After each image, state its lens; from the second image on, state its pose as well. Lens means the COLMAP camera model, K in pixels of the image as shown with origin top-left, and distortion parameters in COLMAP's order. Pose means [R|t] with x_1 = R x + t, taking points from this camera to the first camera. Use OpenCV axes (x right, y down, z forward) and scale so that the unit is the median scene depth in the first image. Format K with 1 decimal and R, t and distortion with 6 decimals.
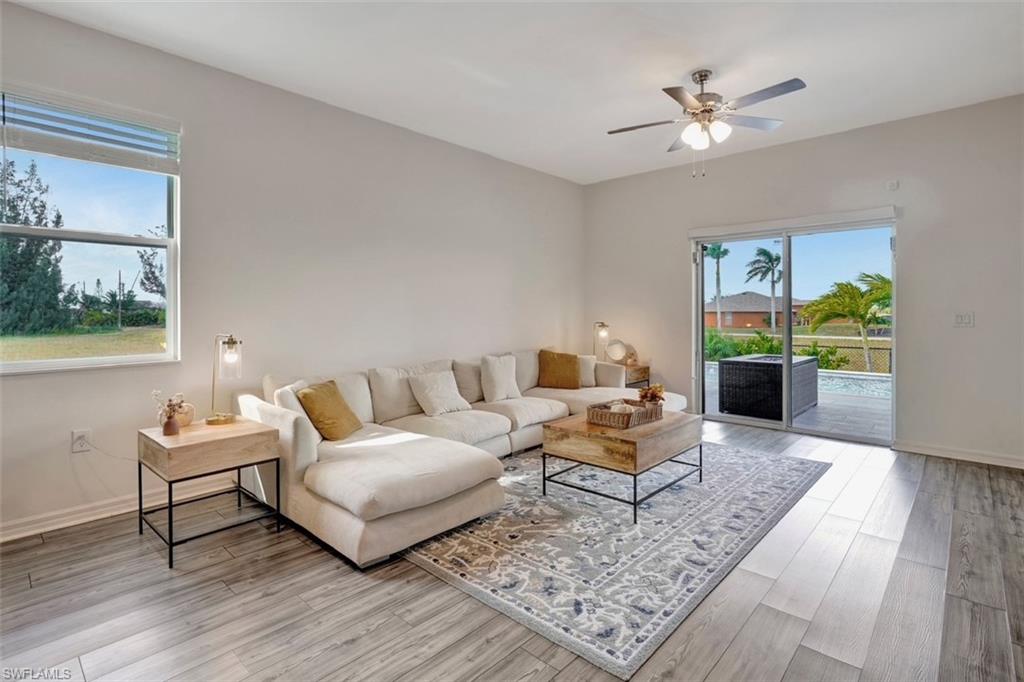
lens RADIAL K [[503.5, 0, 512.4], [0, 503.5, 316.6], [0, 0, 1]] dist [-0.000716, 0.008336]
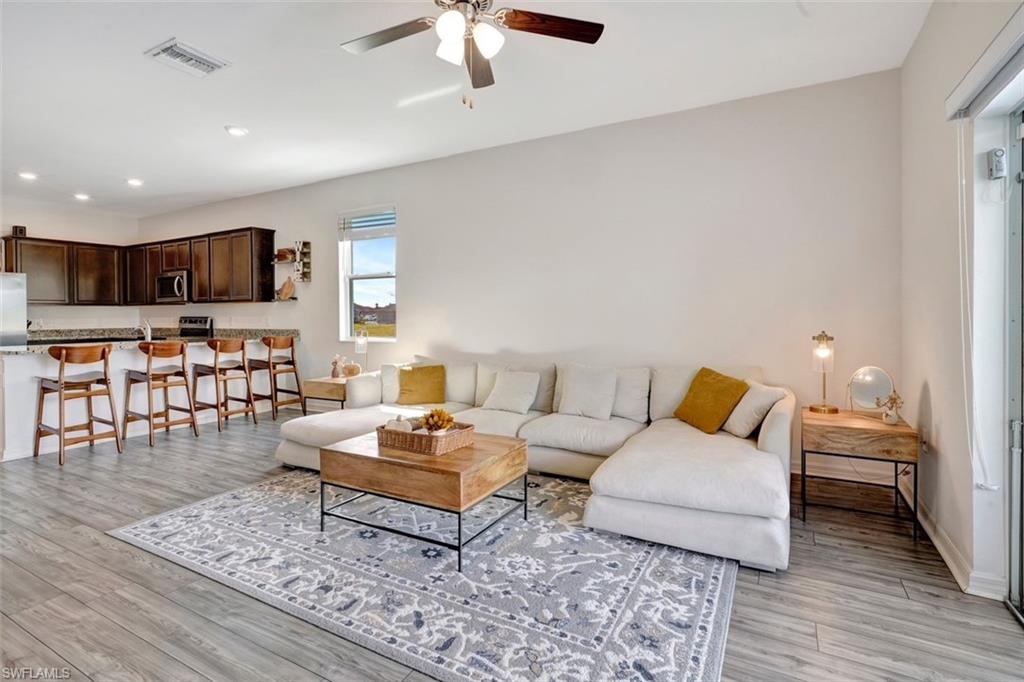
lens RADIAL K [[503.5, 0, 512.4], [0, 503.5, 316.6], [0, 0, 1]] dist [-0.000716, 0.008336]
pose [[0.222197, 0.010469, -0.974945, 1.431860], [0.005414, 0.999914, 0.011971, -0.023222], [0.974987, -0.007938, 0.222122, 1.275581]]
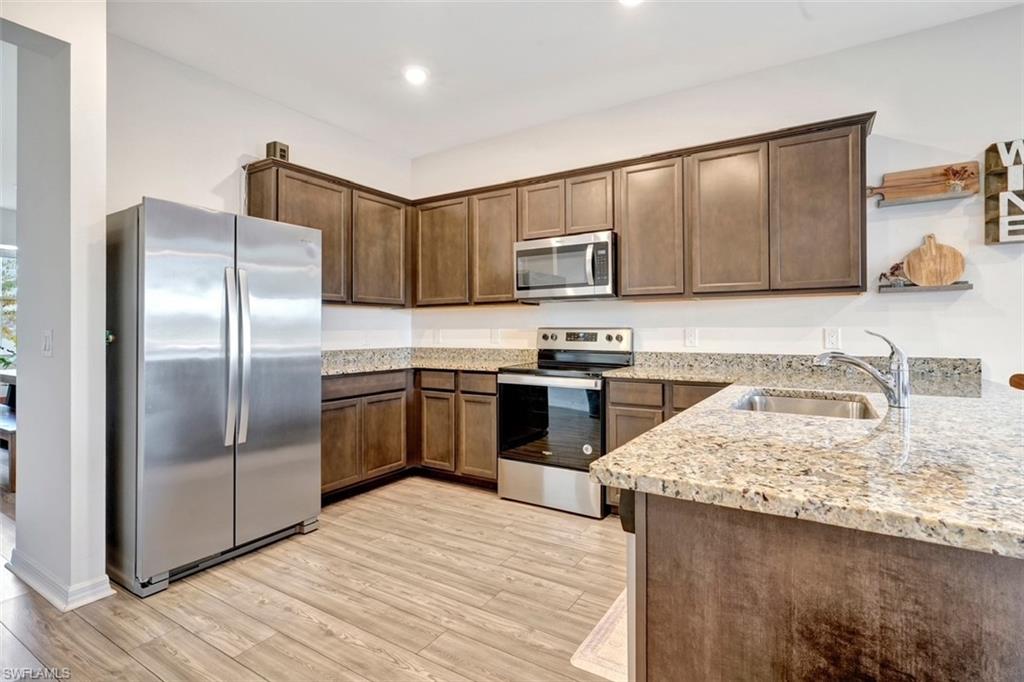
lens RADIAL K [[485.9, 0, 514.1], [0, 485.9, 328.0], [0, 0, 1]] dist [-0.002485, -0.000018]
pose [[0.190115, -0.006511, -0.981740, -0.461335], [-0.004481, 0.999962, -0.007499, 0.013892], [0.981752, 0.005825, 0.190078, -0.356313]]
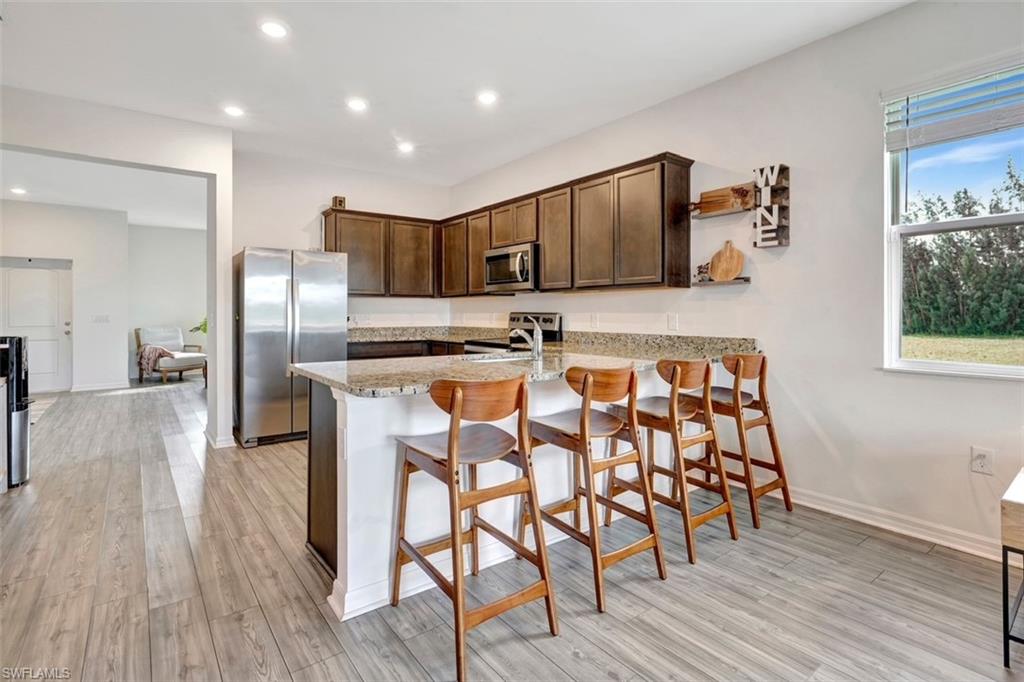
lens RADIAL K [[503.5, 0, 512.4], [0, 503.5, 316.6], [0, 0, 1]] dist [-0.000716, 0.008336]
pose [[-0.179523, 0.012329, -0.983677, 0.143361], [-0.002791, 0.999911, 0.013041, -0.007994], [0.983750, 0.005087, -0.179473, 0.401001]]
